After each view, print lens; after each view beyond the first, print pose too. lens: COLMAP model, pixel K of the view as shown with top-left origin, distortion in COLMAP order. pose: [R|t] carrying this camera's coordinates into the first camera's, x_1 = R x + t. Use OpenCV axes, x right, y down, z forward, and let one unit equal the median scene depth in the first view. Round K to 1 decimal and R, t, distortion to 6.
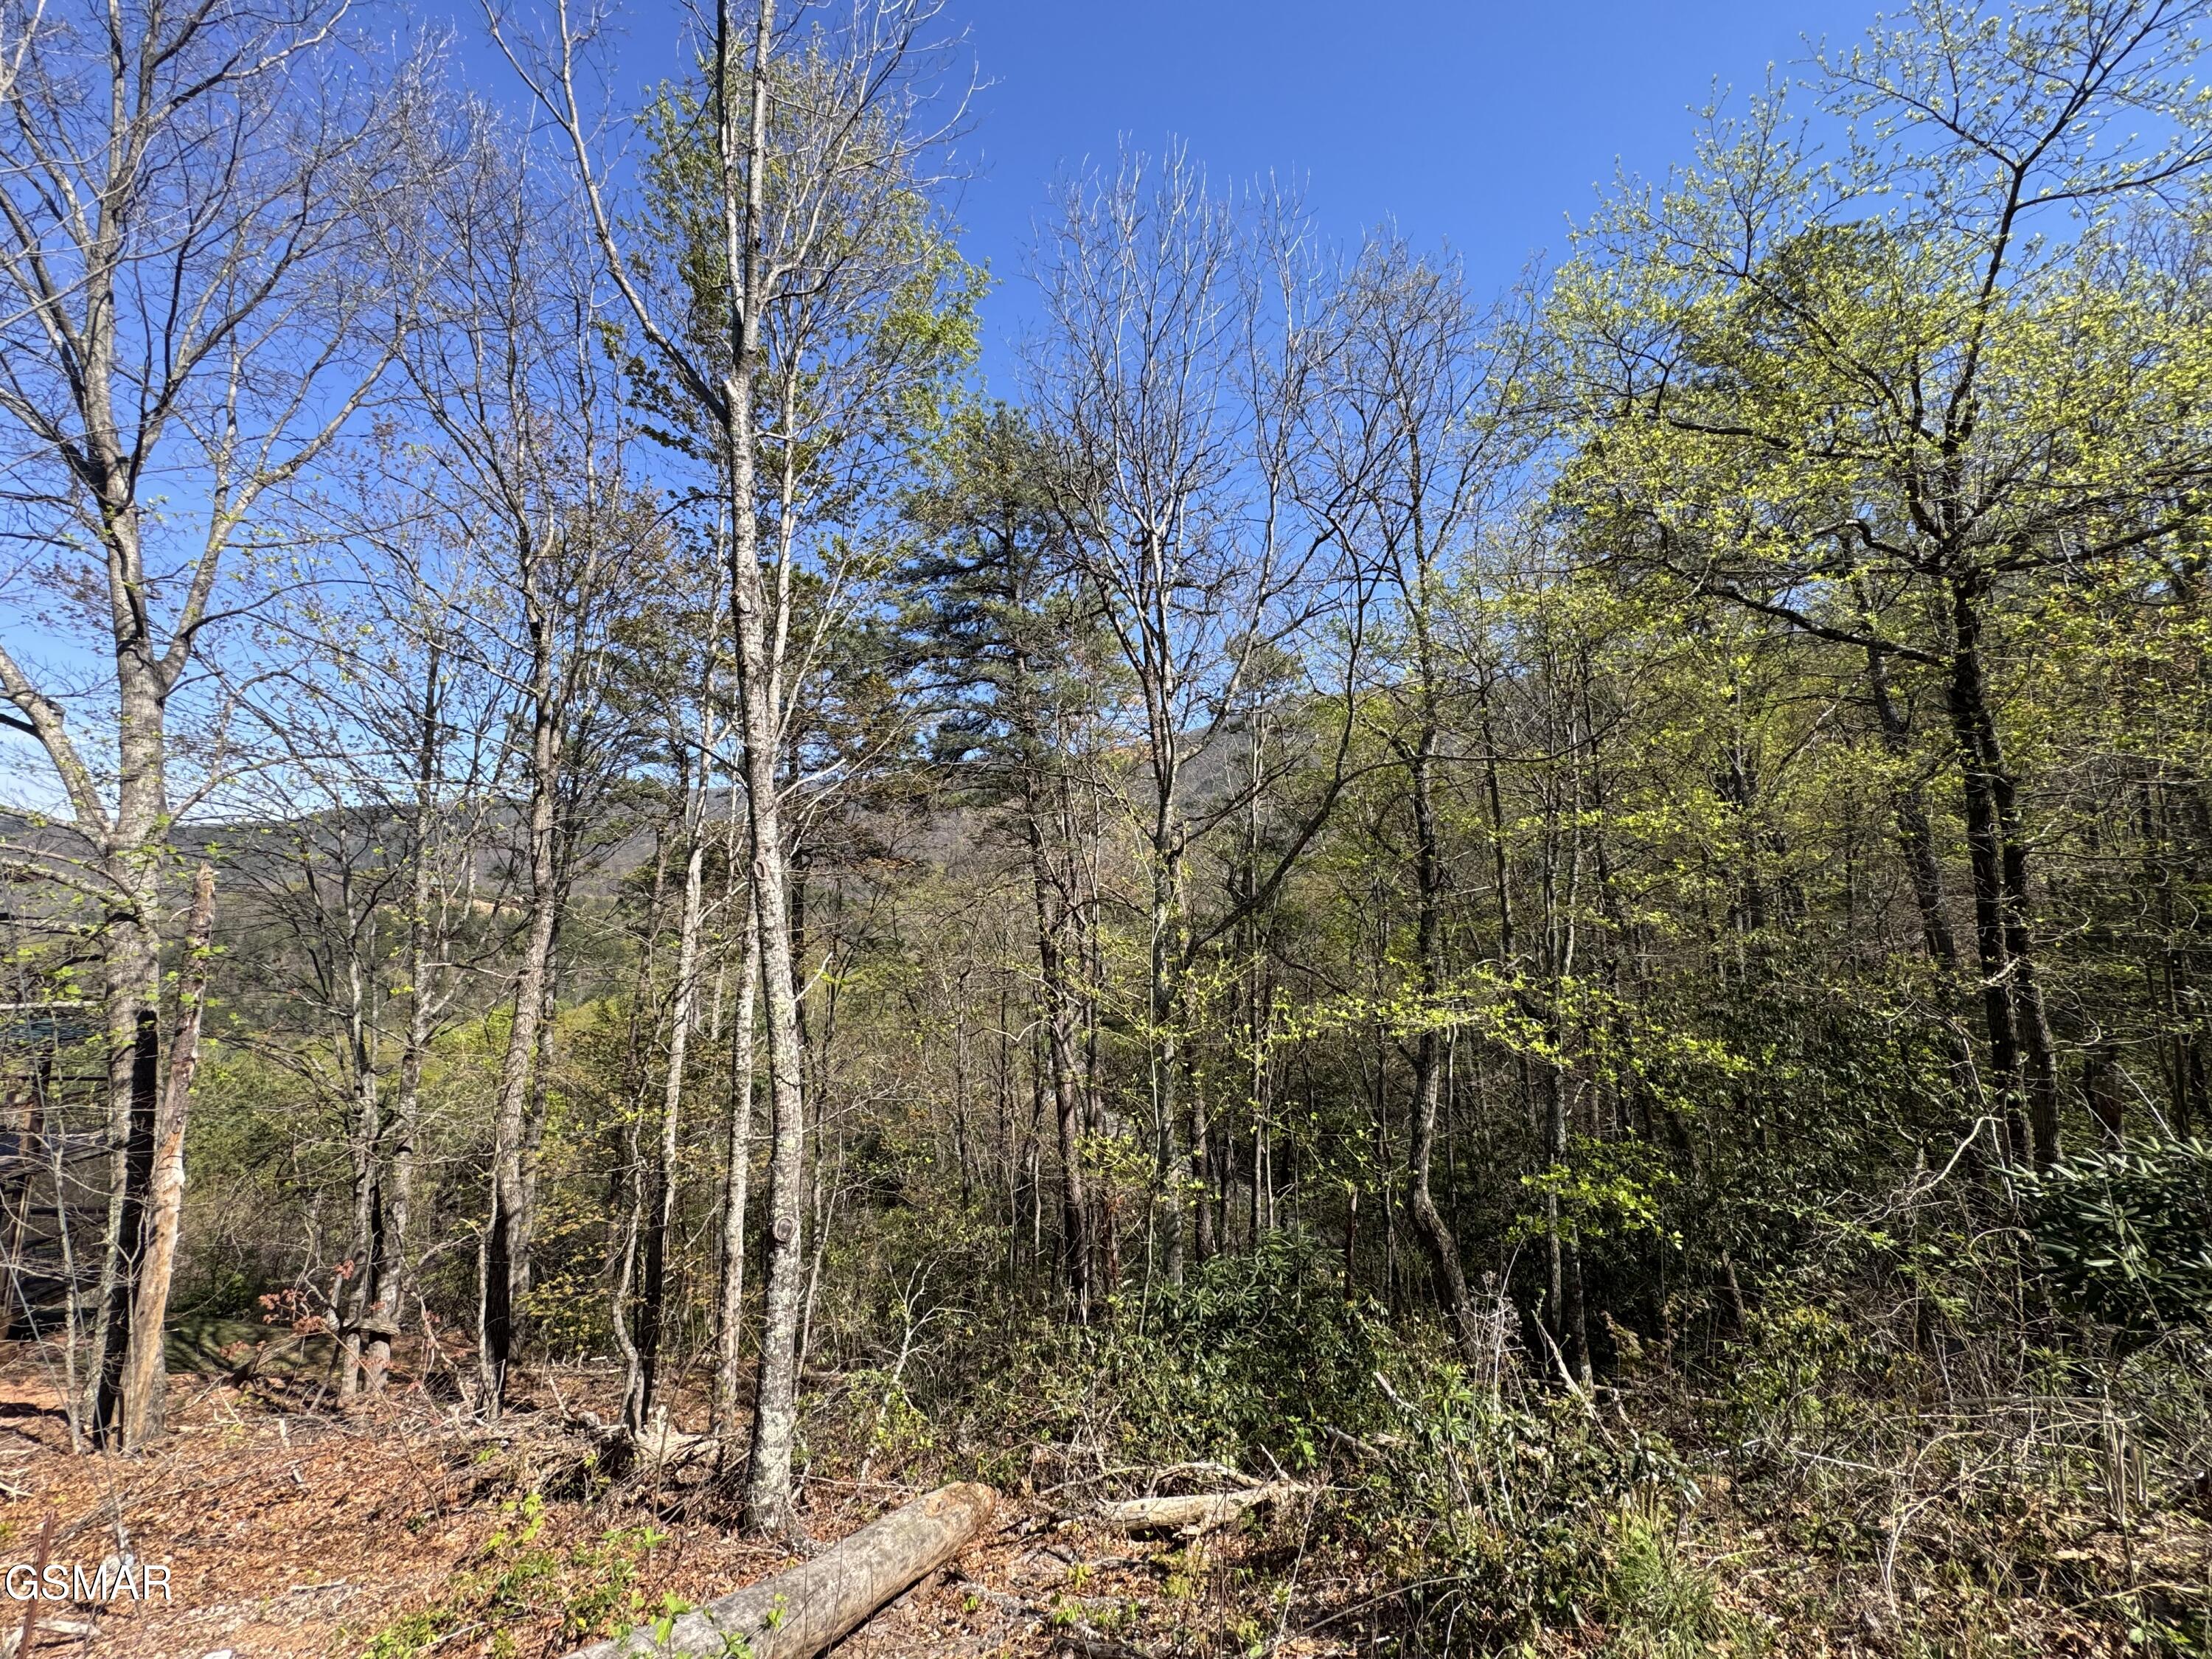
lens RADIAL K [[888.7, 0, 1106.0], [0, 888.7, 829.5], [0, 0, 1]] dist [0.000002, -0.000082]
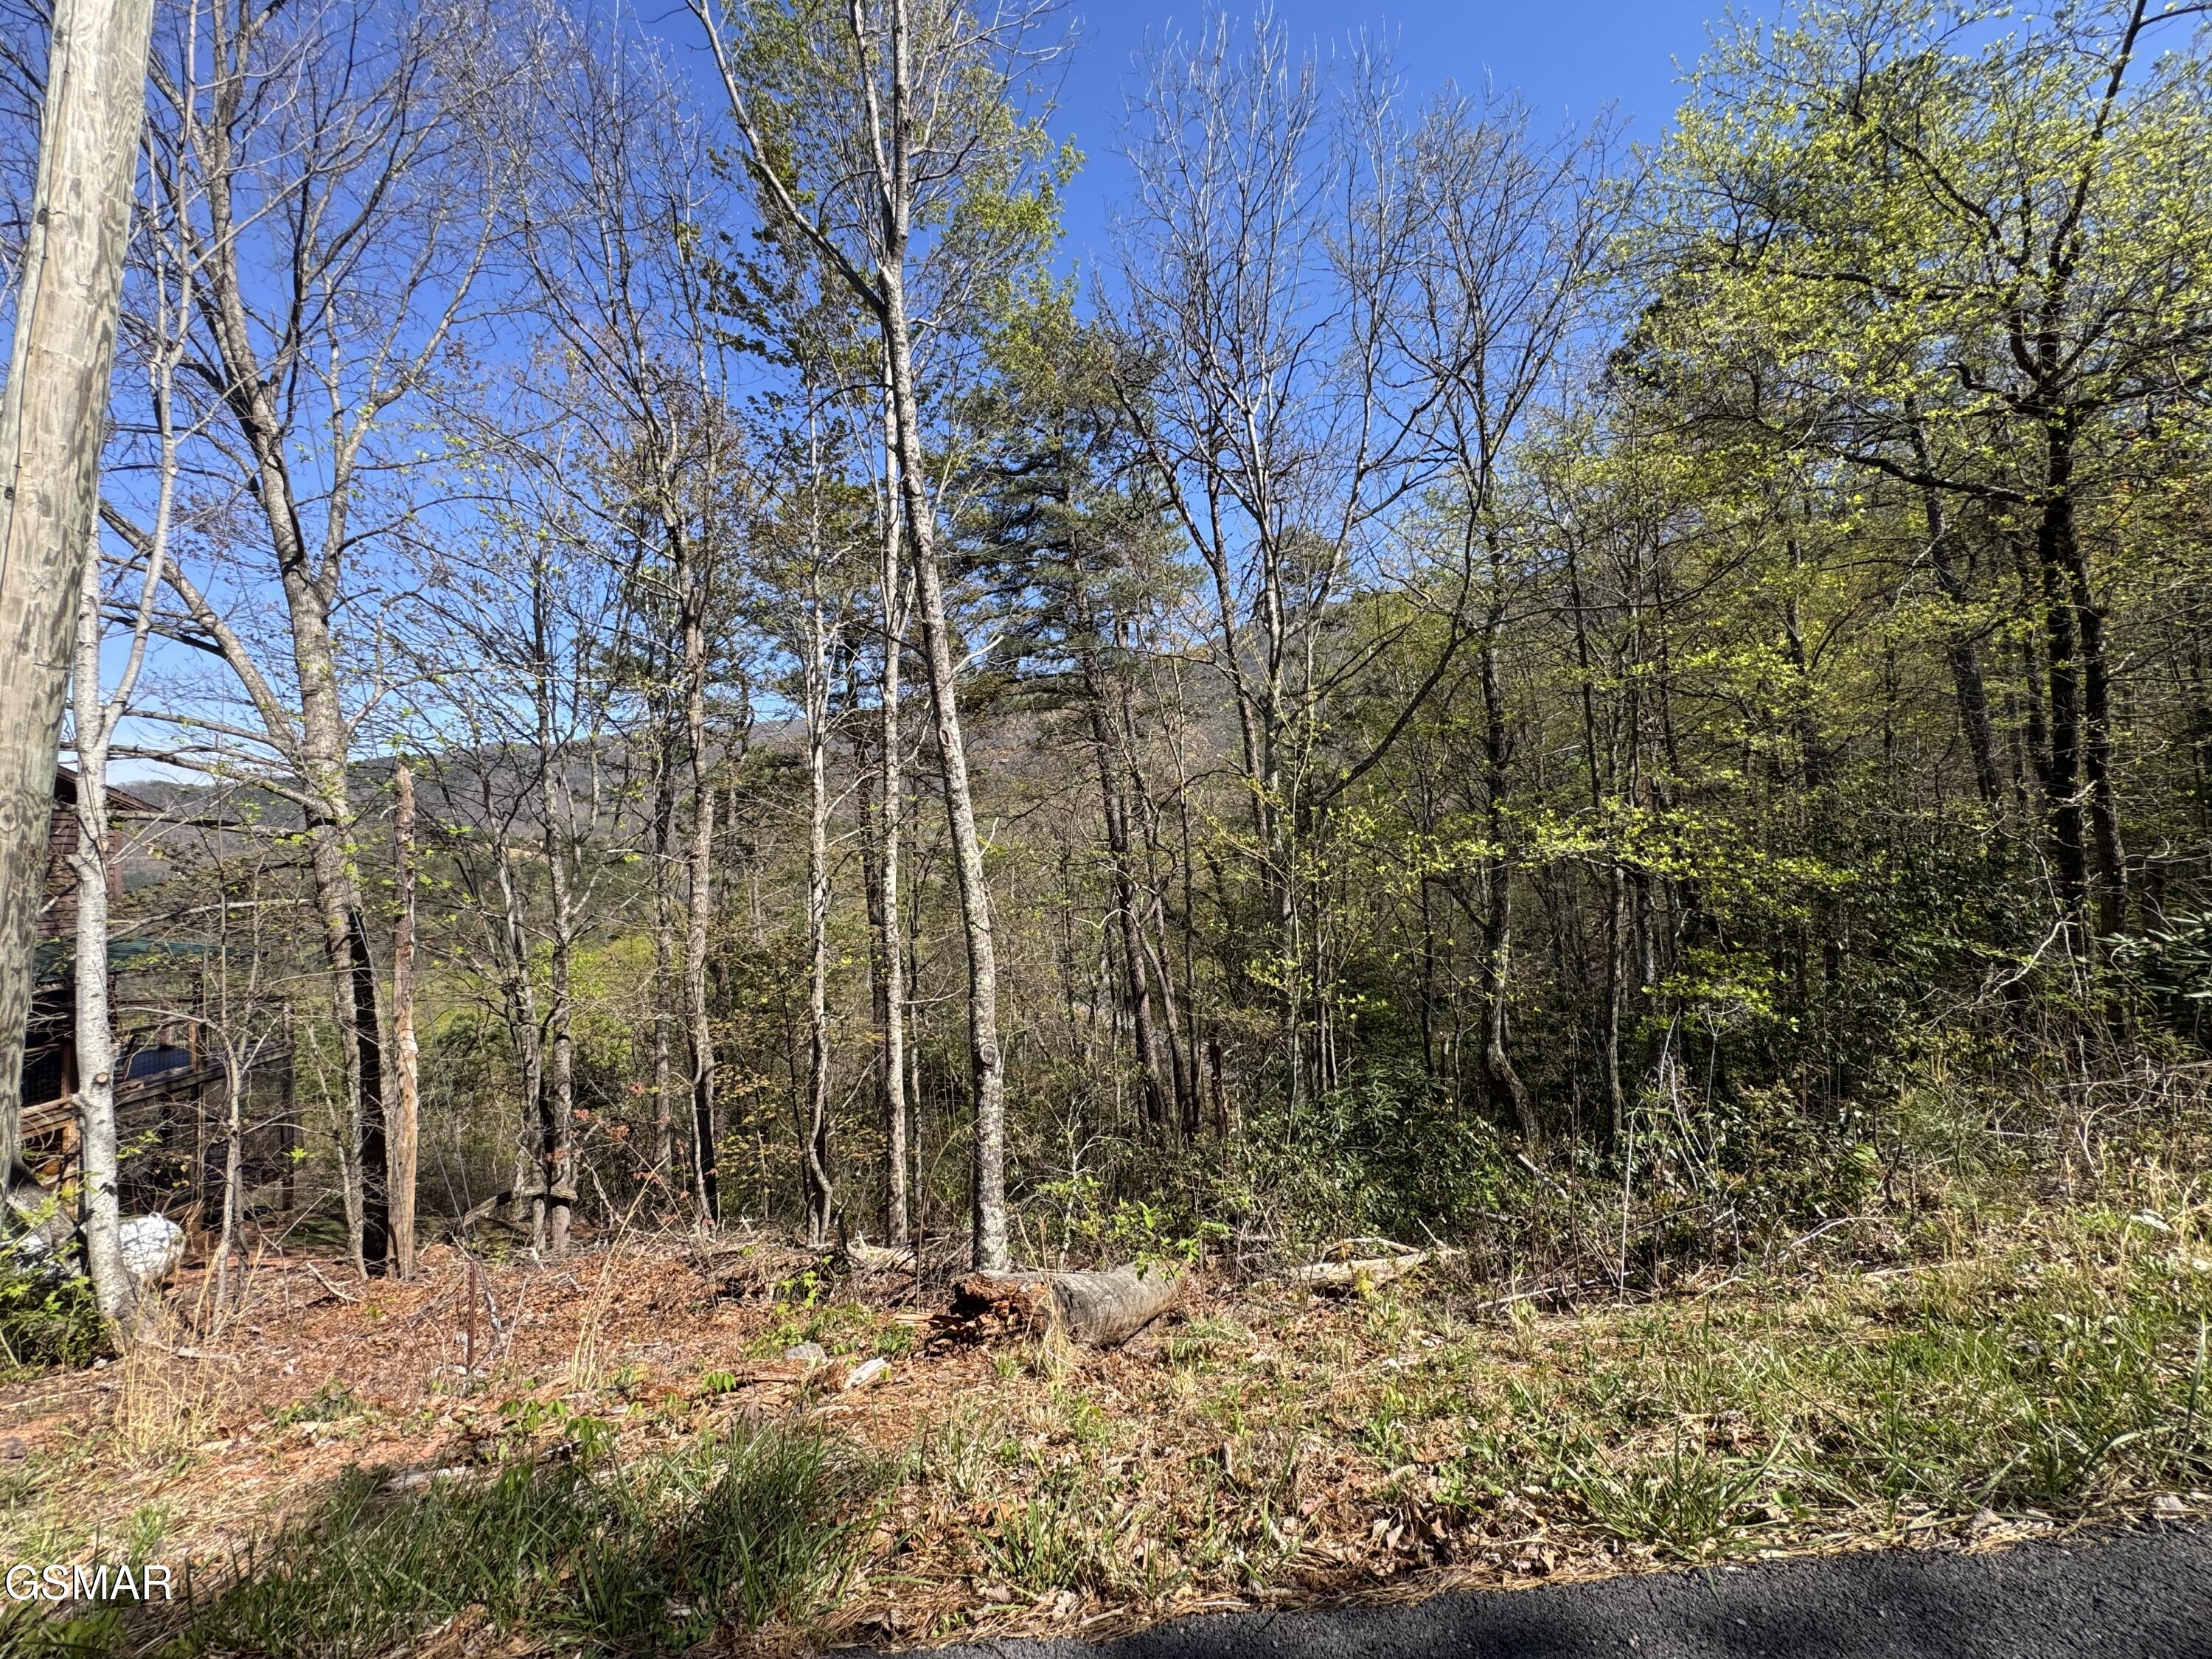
lens RADIAL K [[888.7, 0, 1106.0], [0, 888.7, 829.5], [0, 0, 1]] dist [0.000002, -0.000082]
pose [[0.999060, -0.041765, -0.011633, -0.135821], [0.042636, 0.995130, 0.088877, 0.051451], [0.007864, -0.089289, 0.995975, -0.070214]]
